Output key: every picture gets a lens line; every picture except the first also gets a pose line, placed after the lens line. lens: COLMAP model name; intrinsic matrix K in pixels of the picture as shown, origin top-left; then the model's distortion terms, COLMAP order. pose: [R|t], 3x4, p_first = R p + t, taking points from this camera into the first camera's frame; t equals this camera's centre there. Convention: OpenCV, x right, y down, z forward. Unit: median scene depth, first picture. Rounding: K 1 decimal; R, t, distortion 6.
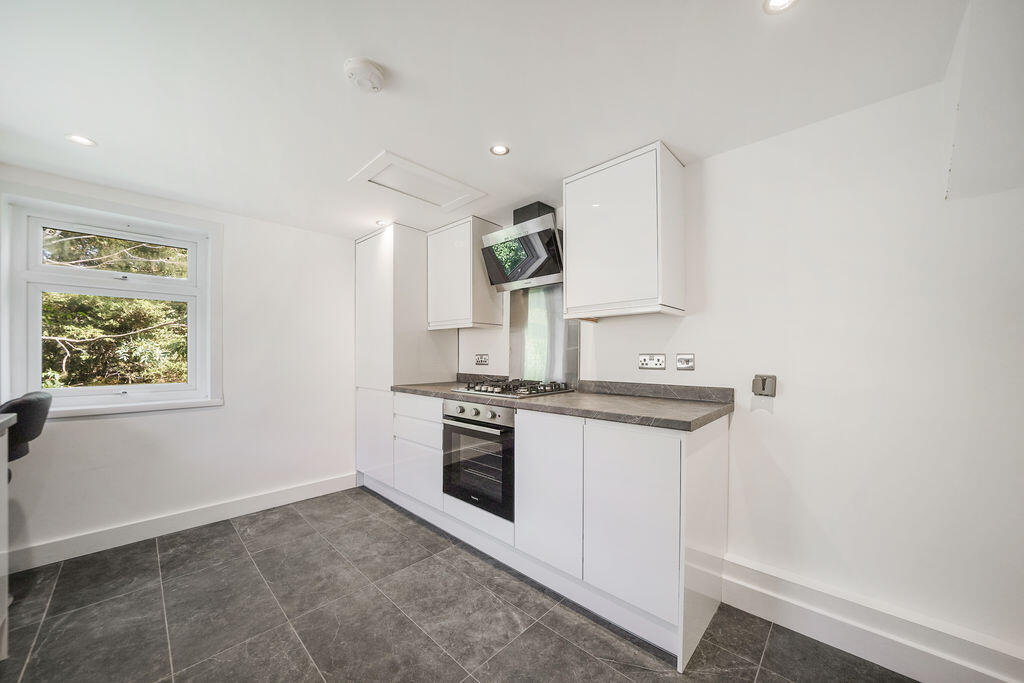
lens RADIAL K [[357.9, 0, 517.4], [0, 357.9, 353.4], [0, 0, 1]] dist [-0.017756, 0.002457]
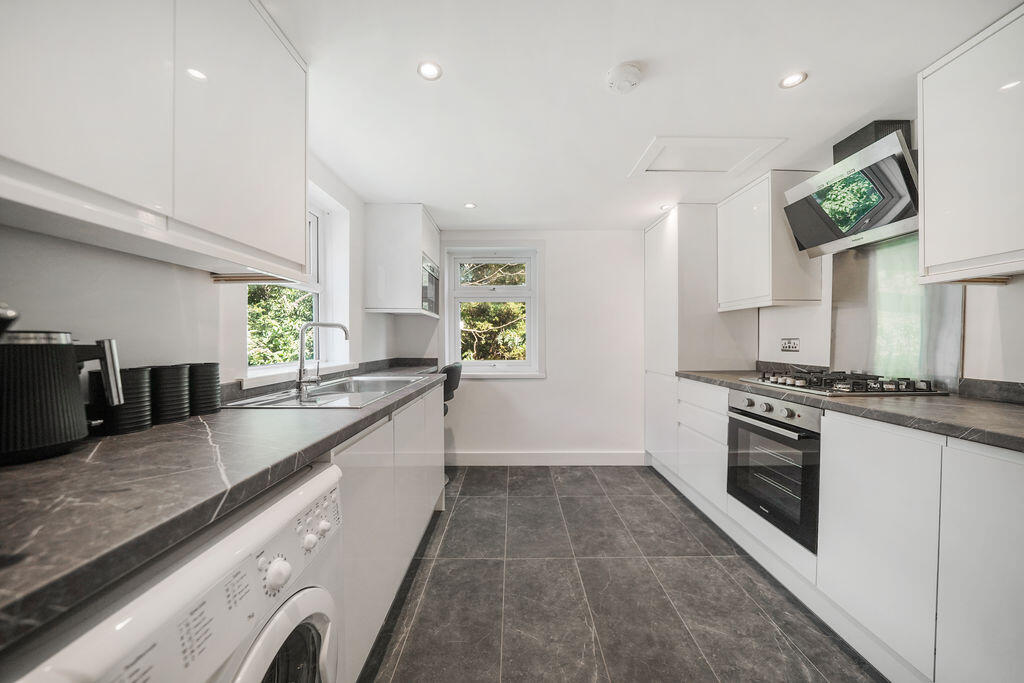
lens RADIAL K [[362.2, 0, 524.0], [0, 362.2, 344.5], [0, 0, 1]] dist [-0.014230, 0.000028]
pose [[0.698278, 0.005415, -0.715806, 0.081349], [0.006830, 0.999875, 0.014227, 0.000968], [0.715794, -0.014823, 0.698154, 0.008658]]
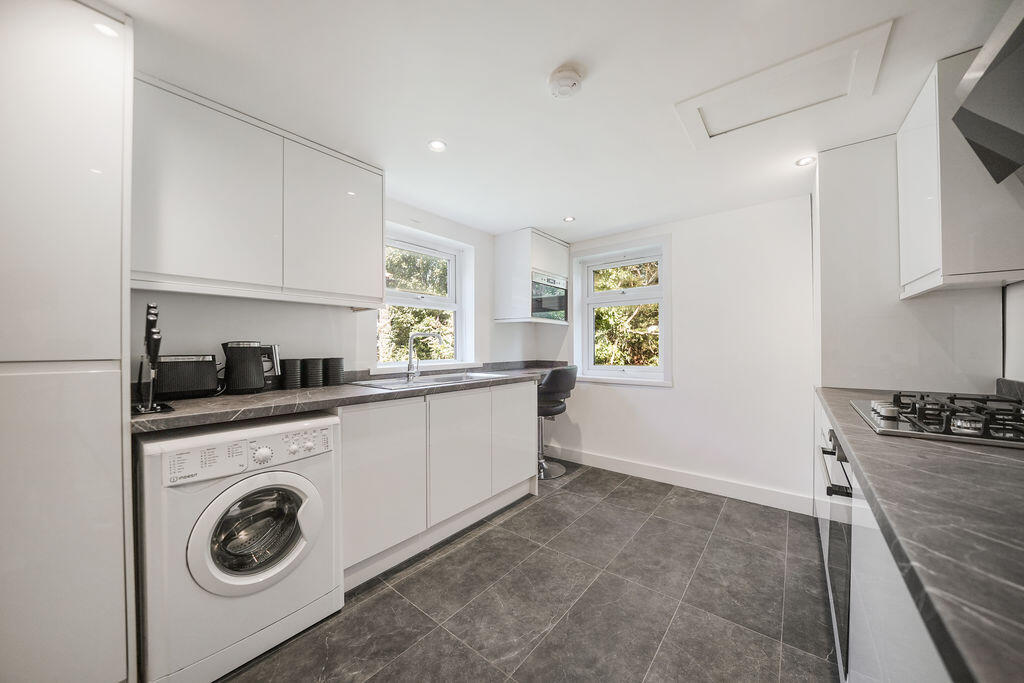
lens RADIAL K [[364.3, 0, 513.3], [0, 364.3, 346.7], [0, 0, 1]] dist [-0.017981, 0.000015]
pose [[0.075543, -0.000272, -0.997143, 0.365484], [0.010919, 0.999940, 0.000555, 0.006528], [0.997083, -0.010930, 0.075541, 0.422099]]
